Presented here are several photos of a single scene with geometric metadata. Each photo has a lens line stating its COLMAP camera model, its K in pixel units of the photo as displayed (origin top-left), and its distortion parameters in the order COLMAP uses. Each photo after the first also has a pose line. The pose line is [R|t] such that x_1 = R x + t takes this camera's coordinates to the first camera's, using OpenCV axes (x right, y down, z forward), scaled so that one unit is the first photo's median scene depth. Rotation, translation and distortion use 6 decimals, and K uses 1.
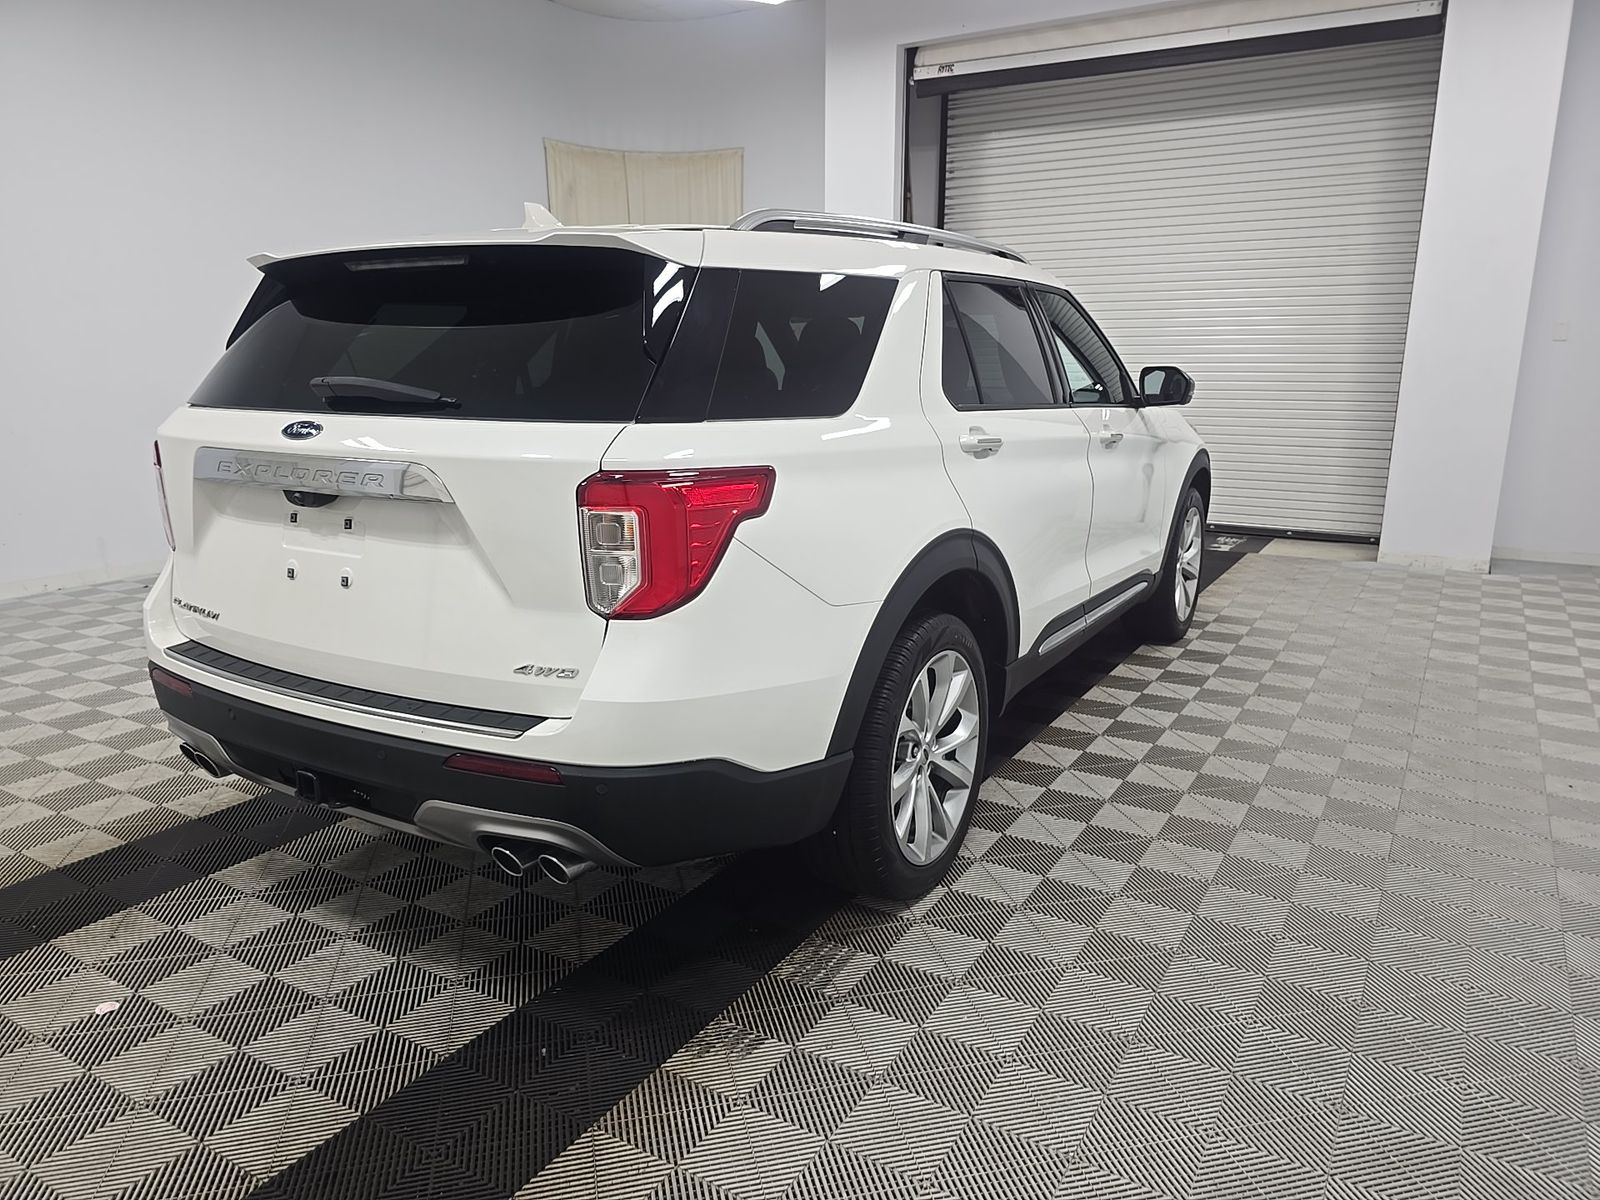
lens RADIAL K [[1103.3, 0, 772.9], [0, 1103.3, 593.6], [0, 0, 1]] dist [0.034975, -0.000110]
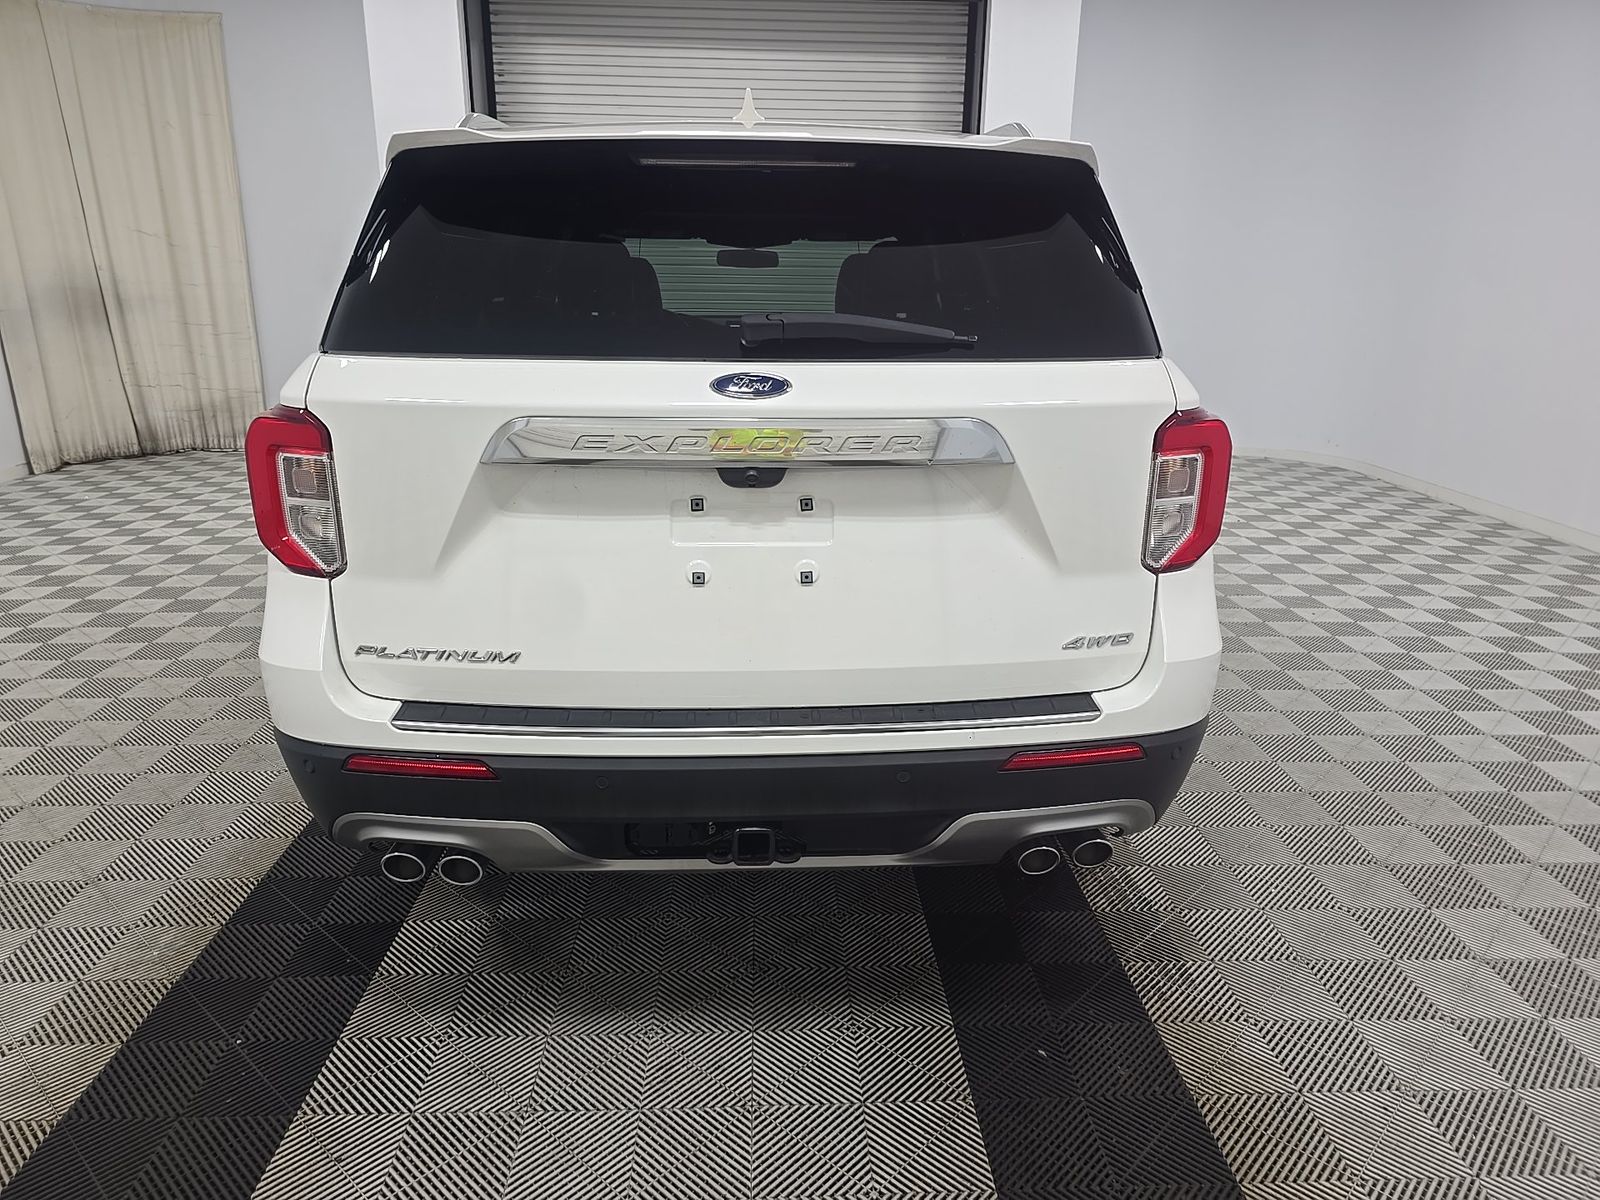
lens RADIAL K [[1084.8, 0, 800.0], [0, 1084.8, 600.0], [0, 0, 1]] dist [0.021639, 0.000238]
pose [[0.831300, -0.154869, 0.533812, -0.800093], [0.112499, 0.987402, 0.111270, -0.081027], [-0.544320, -0.032446, 0.838250, 0.356569]]
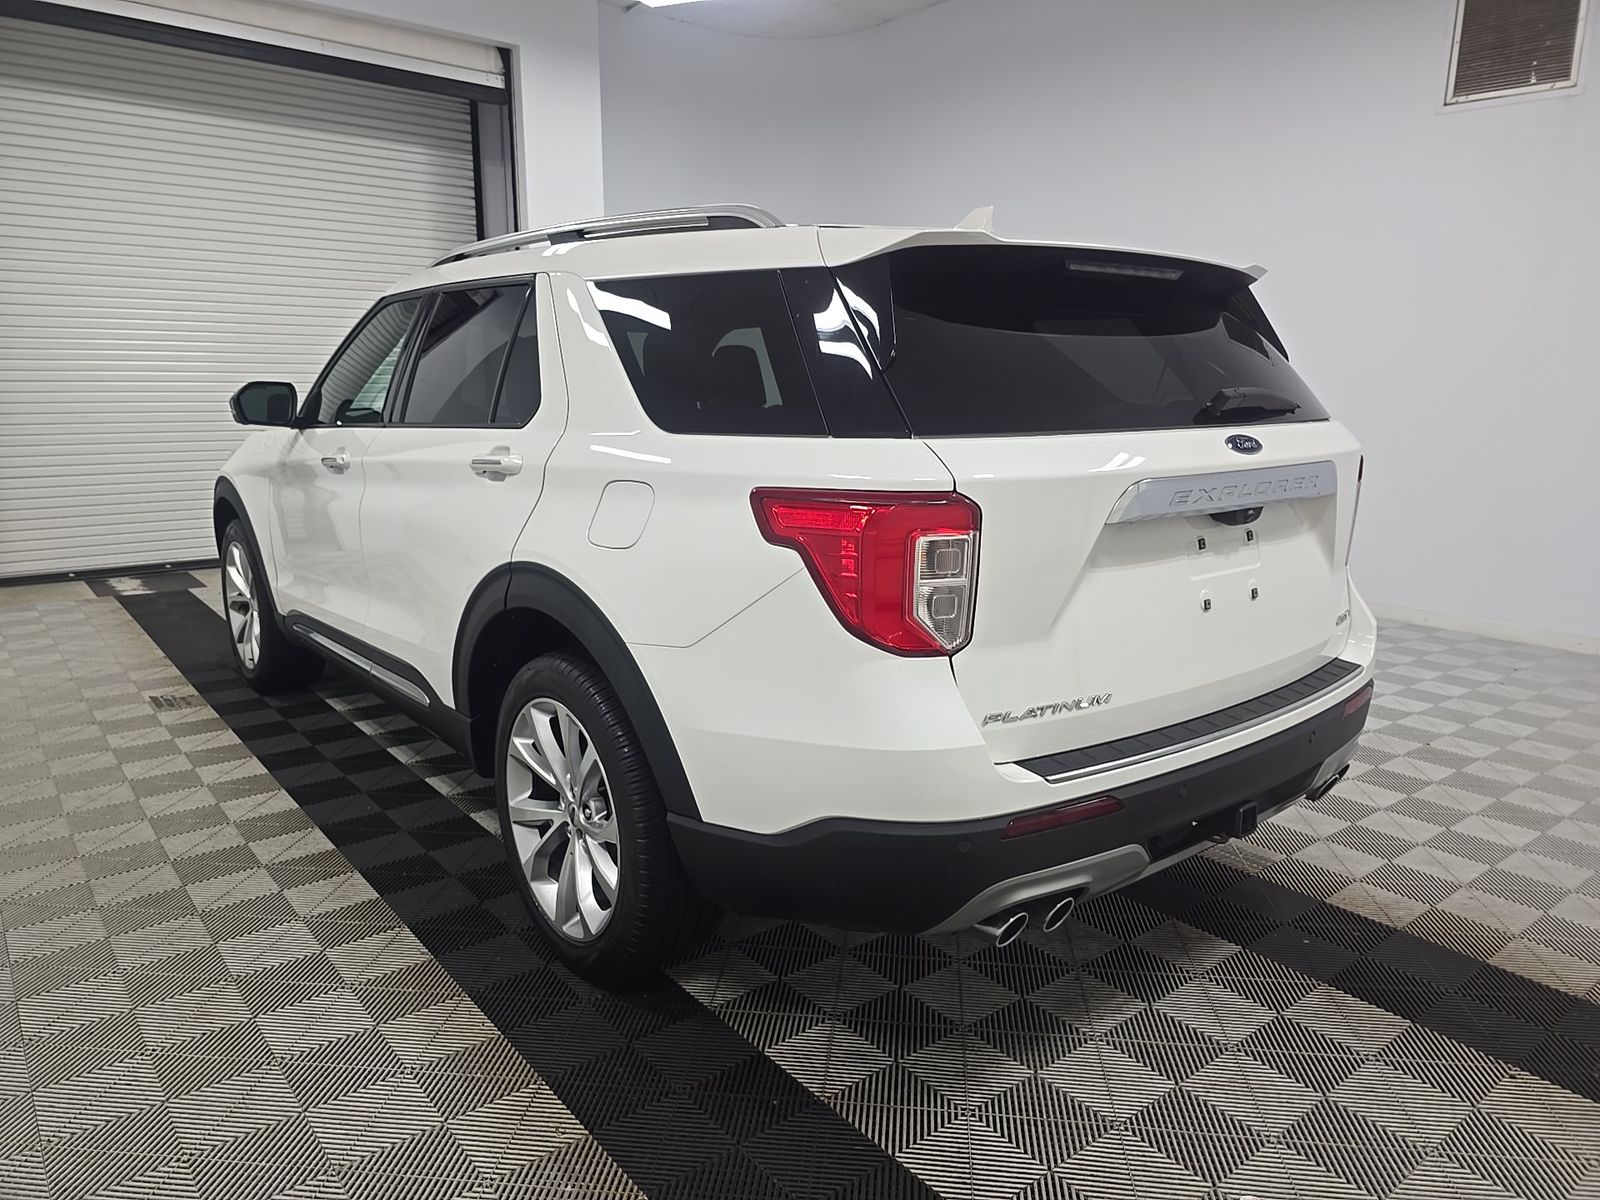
lens RADIAL K [[1103.3, 0, 772.9], [0, 1103.3, 593.6], [0, 0, 1]] dist [0.034975, -0.000110]
pose [[0.357533, -0.187438, 0.914898, -1.444216], [0.199811, 0.972320, 0.121118, -0.216681], [-0.912275, 0.139503, 0.385088, 1.008170]]
